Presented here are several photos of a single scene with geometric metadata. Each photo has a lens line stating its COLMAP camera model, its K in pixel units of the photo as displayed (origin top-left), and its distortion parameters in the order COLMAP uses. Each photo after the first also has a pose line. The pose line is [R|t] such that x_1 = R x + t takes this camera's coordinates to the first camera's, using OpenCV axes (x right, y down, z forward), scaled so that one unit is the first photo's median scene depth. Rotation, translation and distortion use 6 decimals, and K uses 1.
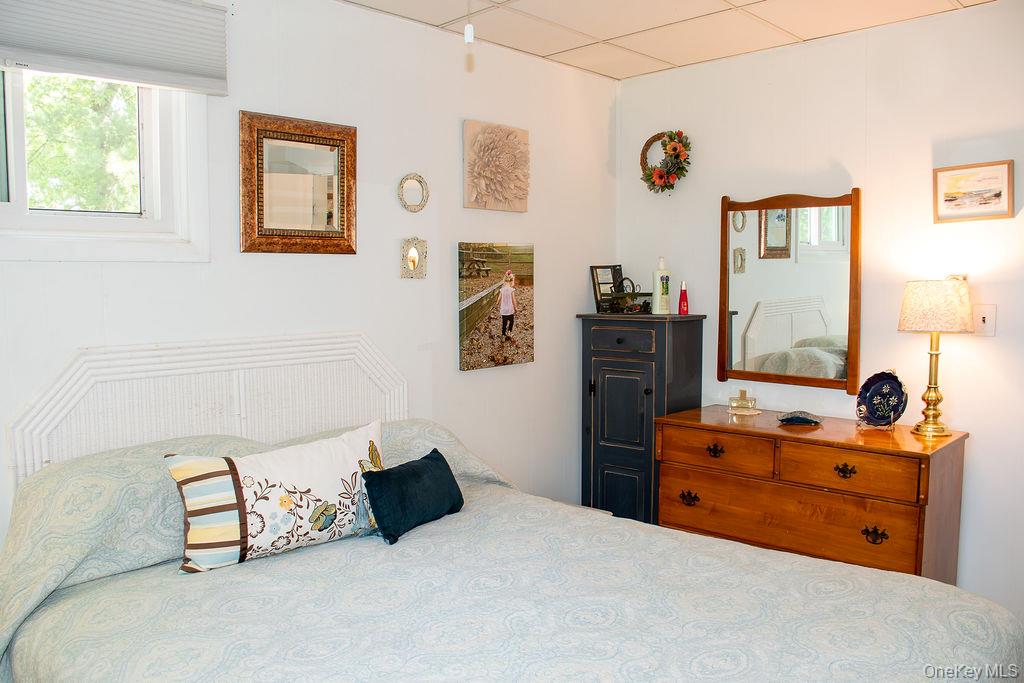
lens RADIAL K [[794.7, 0, 515.0], [0, 794.7, 342.0], [0, 0, 1]] dist [-0.136351, 0.099906]
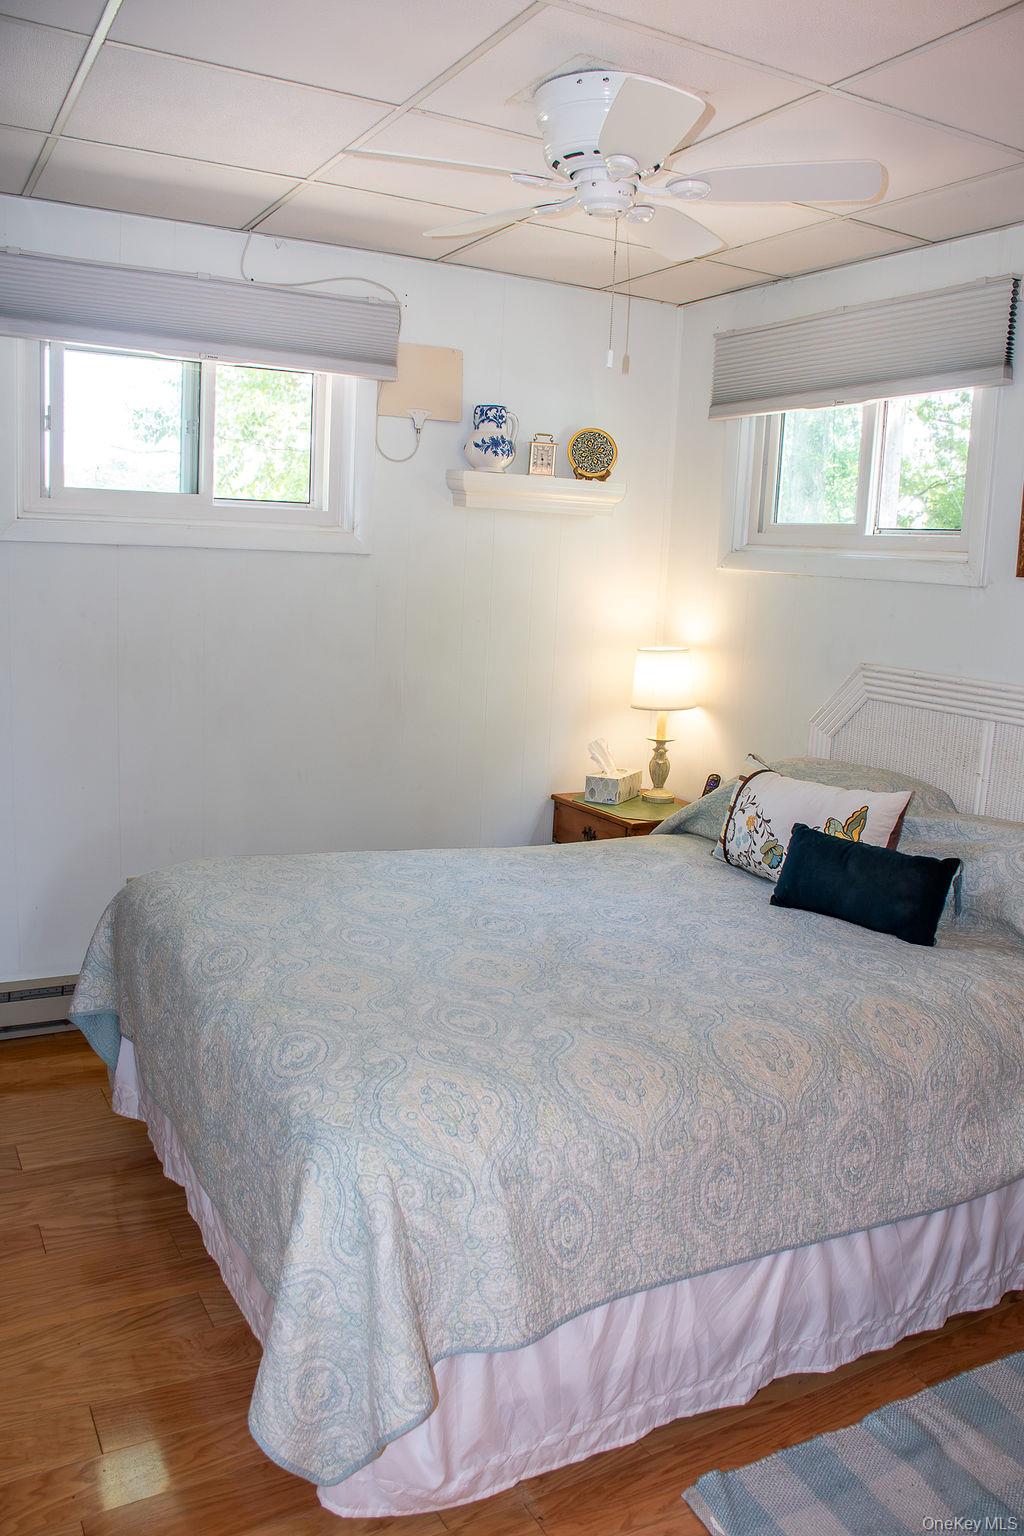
lens RADIAL K [[1192.0, 0, 513.0], [0, 1192.0, 767.4], [0, 0, 1]] dist [-0.136351, 0.099906]
pose [[-0.290118, 0.159852, -0.943546, 1.174664], [-0.119814, 0.972126, 0.201534, -0.127421], [0.949461, 0.171518, -0.262879, 1.065210]]
